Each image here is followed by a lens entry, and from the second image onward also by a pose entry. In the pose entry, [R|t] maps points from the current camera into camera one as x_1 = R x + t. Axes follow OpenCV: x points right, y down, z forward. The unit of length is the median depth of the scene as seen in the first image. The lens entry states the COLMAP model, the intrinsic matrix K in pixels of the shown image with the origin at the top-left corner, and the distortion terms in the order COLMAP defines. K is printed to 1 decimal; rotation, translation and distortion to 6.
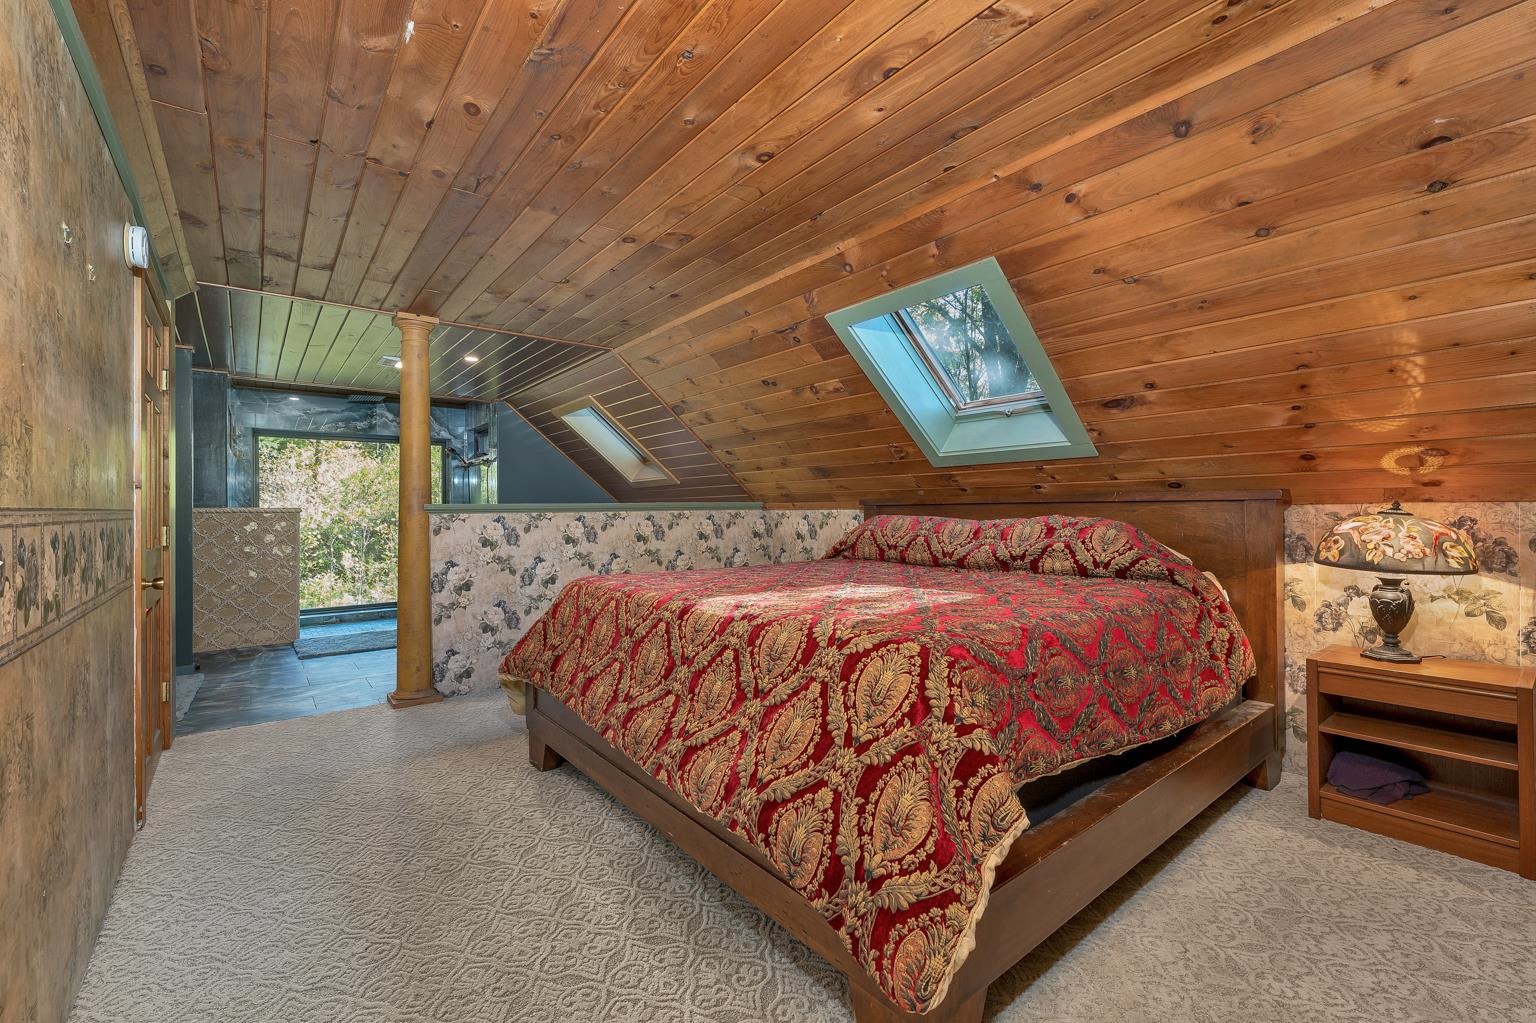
lens RADIAL K [[640.3, 0, 768.0], [0, 640.3, 511.5], [0, 0, 1]] dist [0.001677, 0.000189]
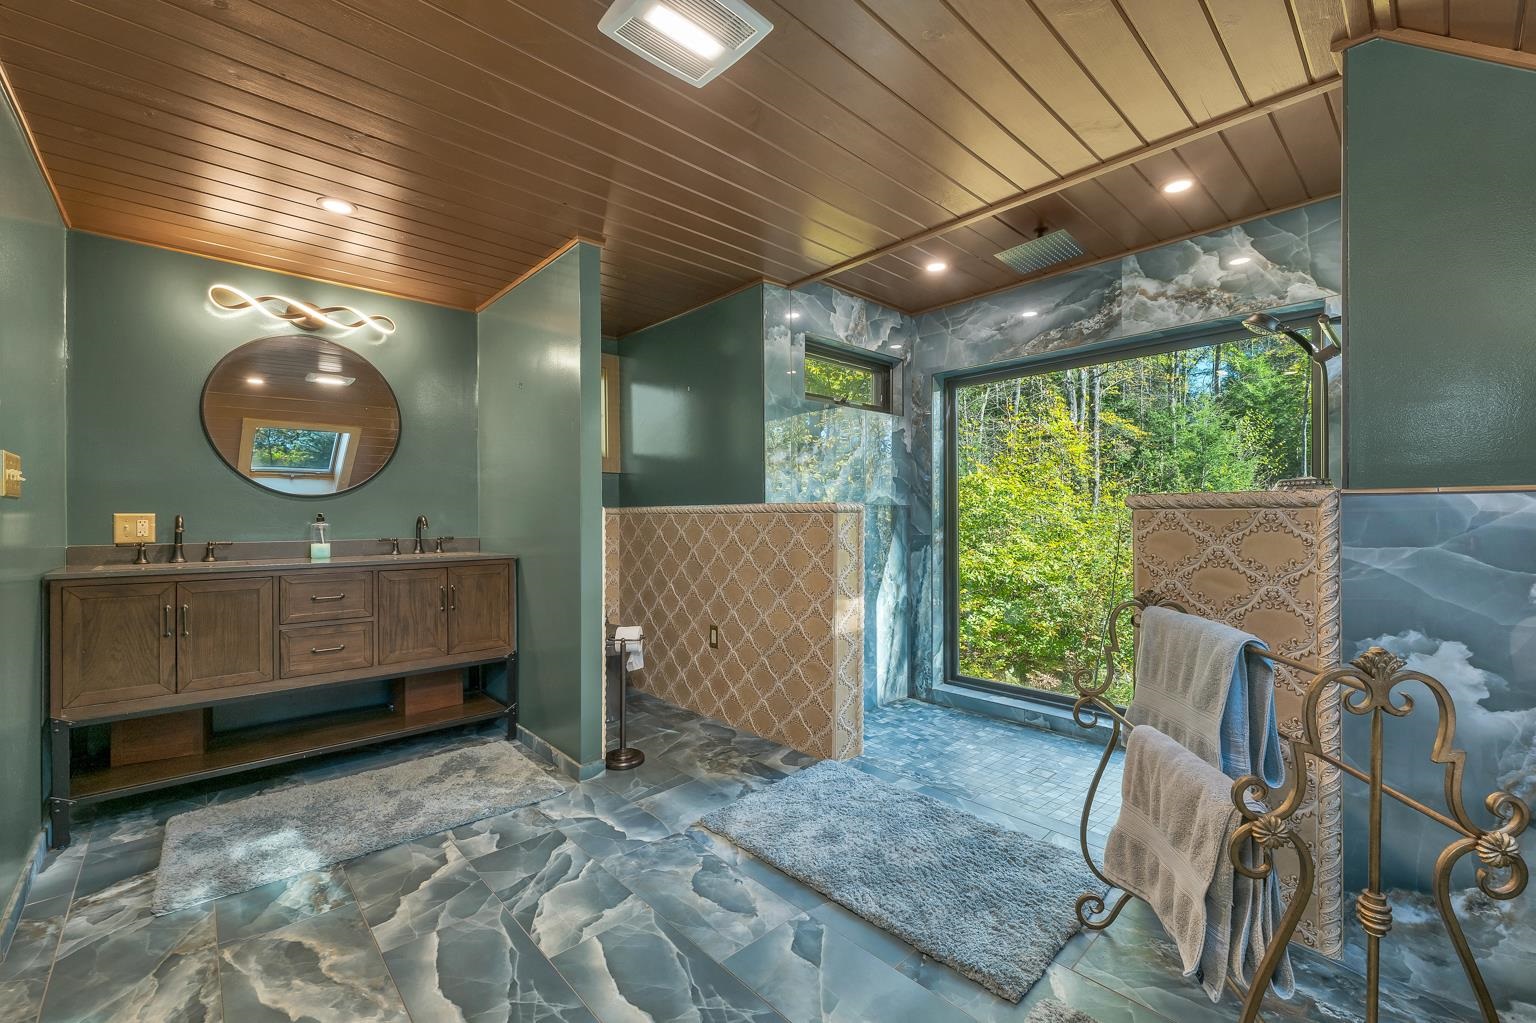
lens RADIAL K [[631.1, 0, 767.5], [0, 631.1, 516.7], [0, 0, 1]] dist [0.001083, -0.000035]
pose [[0.069723, 0.006544, -0.997545, -0.086057], [0.000094, 0.999978, 0.006566, -0.000918], [0.997566, -0.000551, 0.069721, 0.312928]]
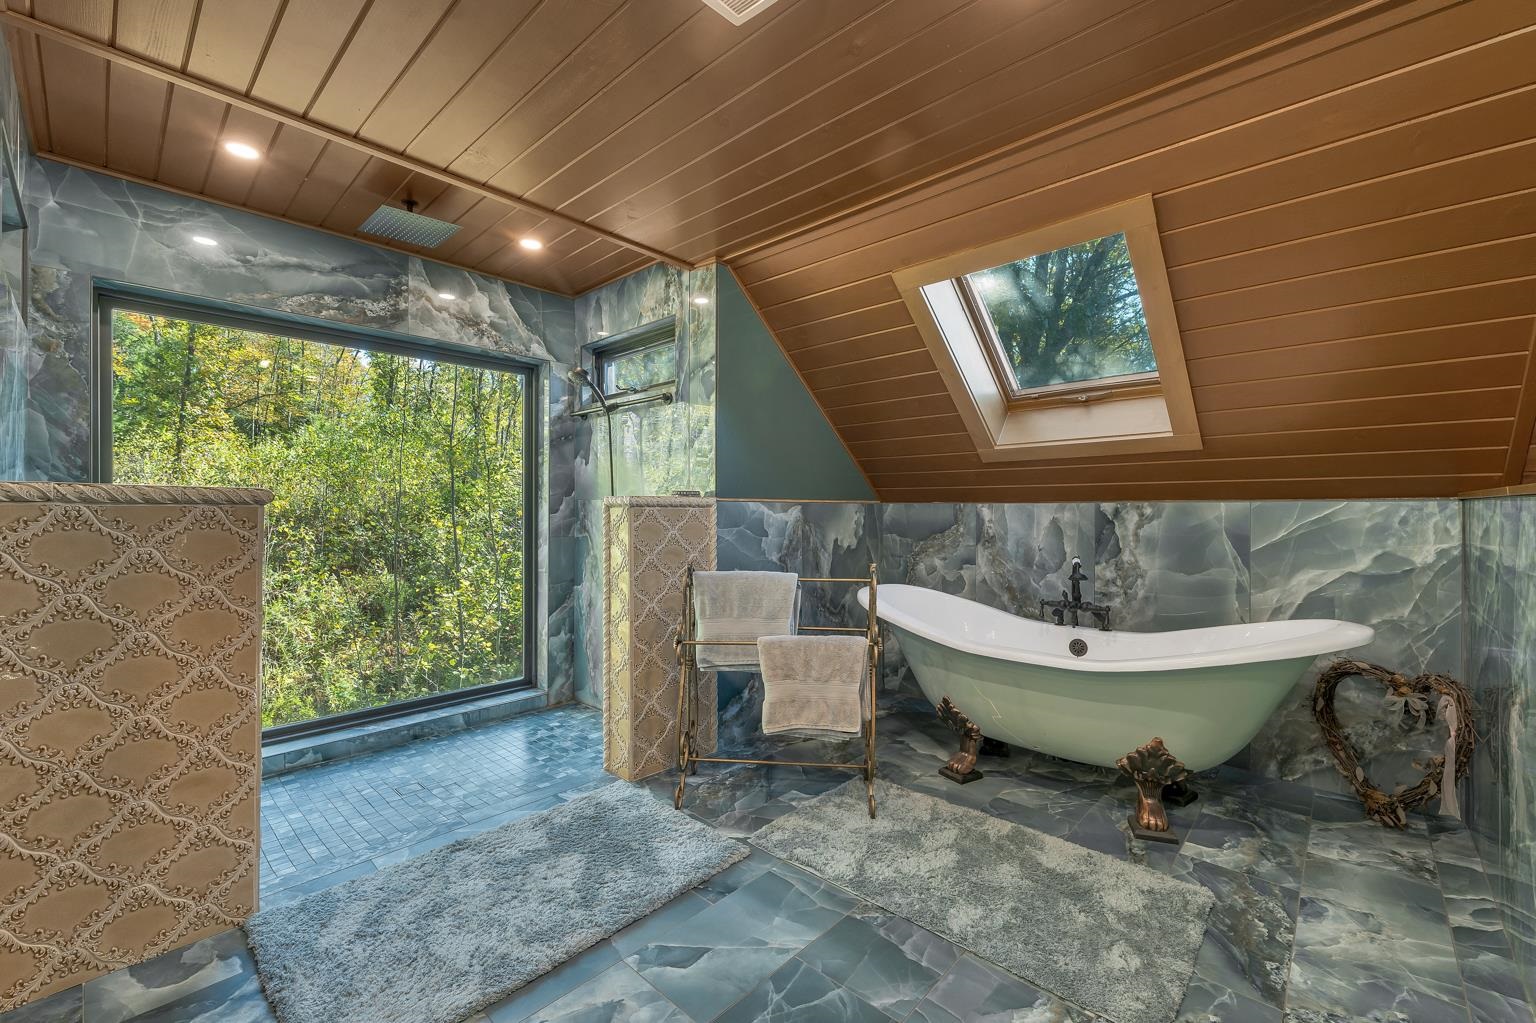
lens RADIAL K [[636.8, 0, 768.0], [0, 636.8, 511.5], [0, 0, 1]] dist [-0.022213, 0.000007]
pose [[0.987625, 0.005812, 0.156726, -0.186215], [-0.005275, 0.999979, -0.003838, 0.000196], [-0.156745, 0.002964, 0.987635, 0.230003]]
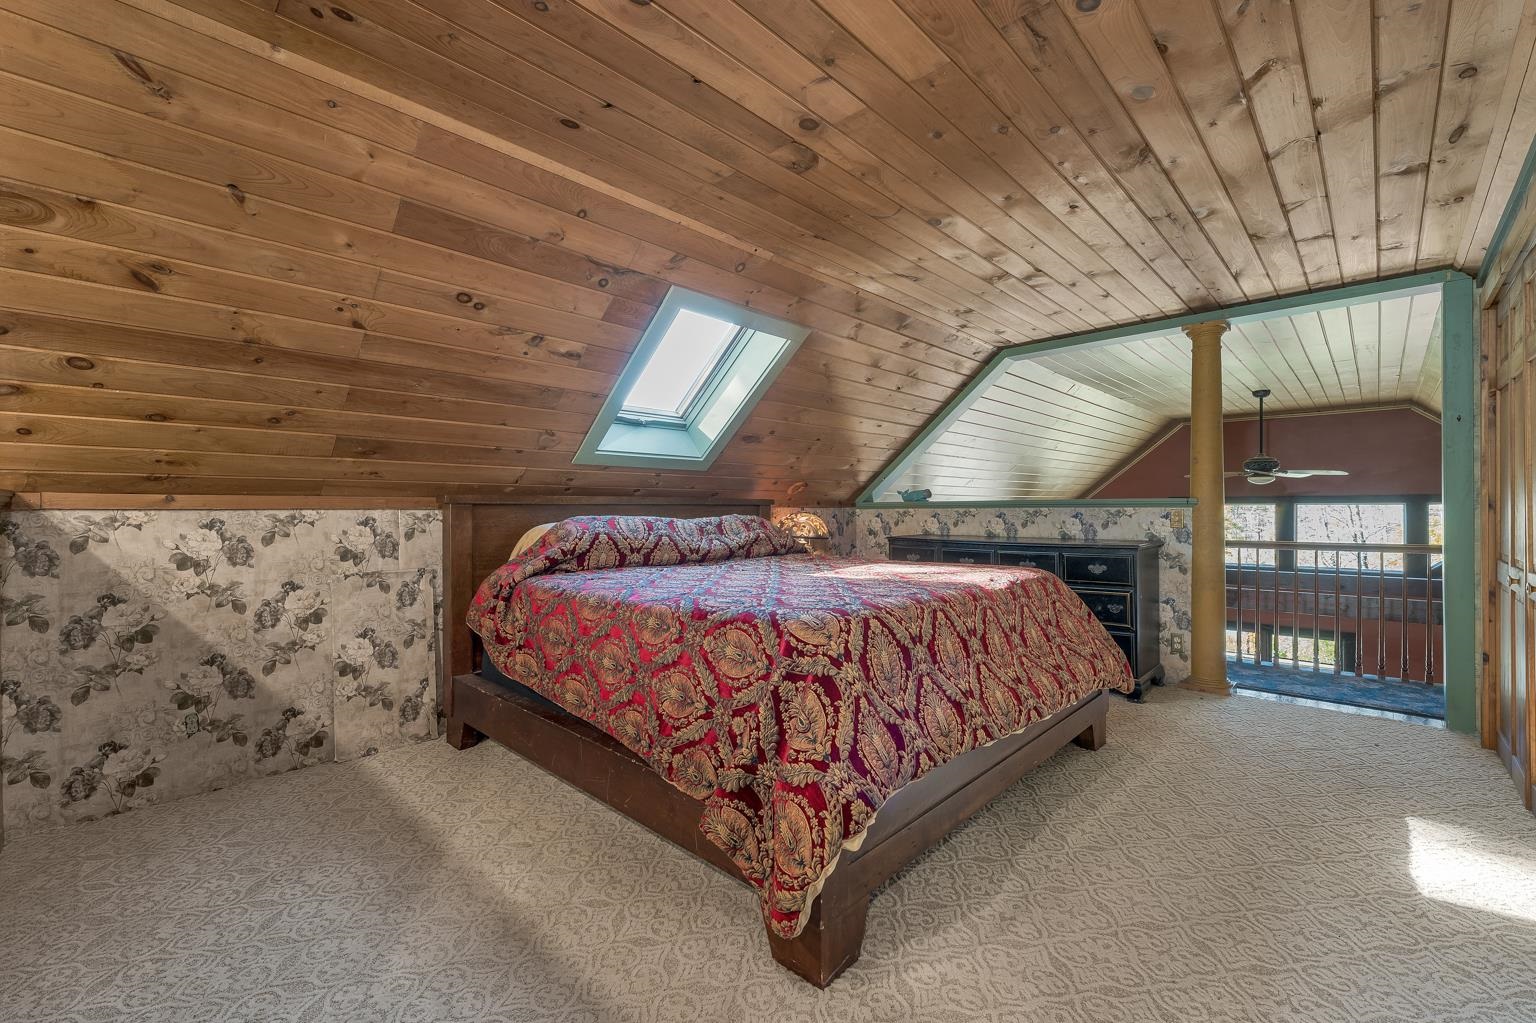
lens RADIAL K [[640.3, 0, 768.0], [0, 640.3, 511.5], [0, 0, 1]] dist [0.001677, 0.000189]
pose [[-0.134356, 0.001897, 0.990931, -0.771931], [0.003817, 0.999992, -0.001397, 0.001792], [-0.990926, 0.003595, -0.134362, 0.969265]]
